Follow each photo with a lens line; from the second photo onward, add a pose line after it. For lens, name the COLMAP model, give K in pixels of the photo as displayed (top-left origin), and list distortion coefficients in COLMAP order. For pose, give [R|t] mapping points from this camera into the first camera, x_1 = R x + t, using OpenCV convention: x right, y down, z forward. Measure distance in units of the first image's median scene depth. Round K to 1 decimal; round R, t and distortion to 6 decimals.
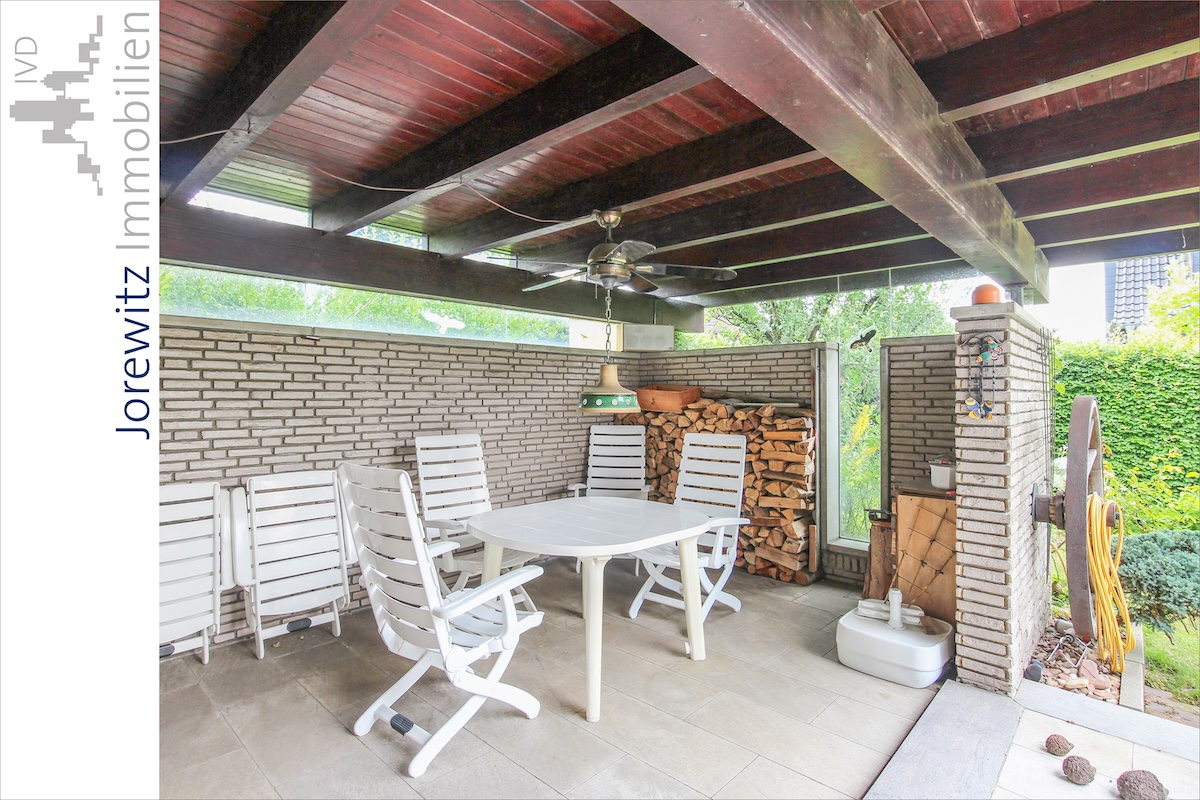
lens RADIAL K [[594.0, 0, 597.8], [0, 594.0, 398.8], [0, 0, 1]] dist [0.002700, 0.000554]
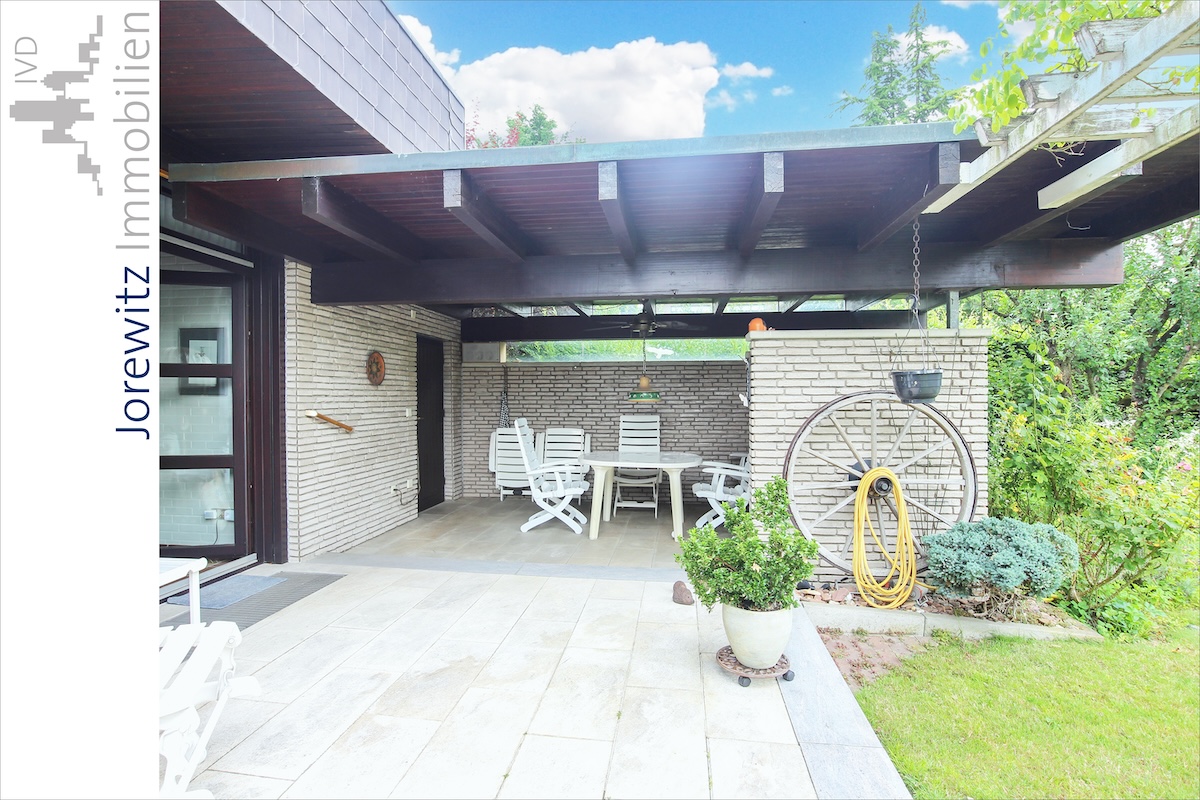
lens RADIAL K [[594.0, 0, 600.4], [0, 594.0, 399.5], [0, 0, 1]] dist [0.002700, 0.000554]
pose [[0.593543, -0.000621, -0.804802, 1.068954], [-0.001427, 0.999997, -0.001824, 0.014395], [0.804801, 0.002231, 0.593540, -0.177400]]
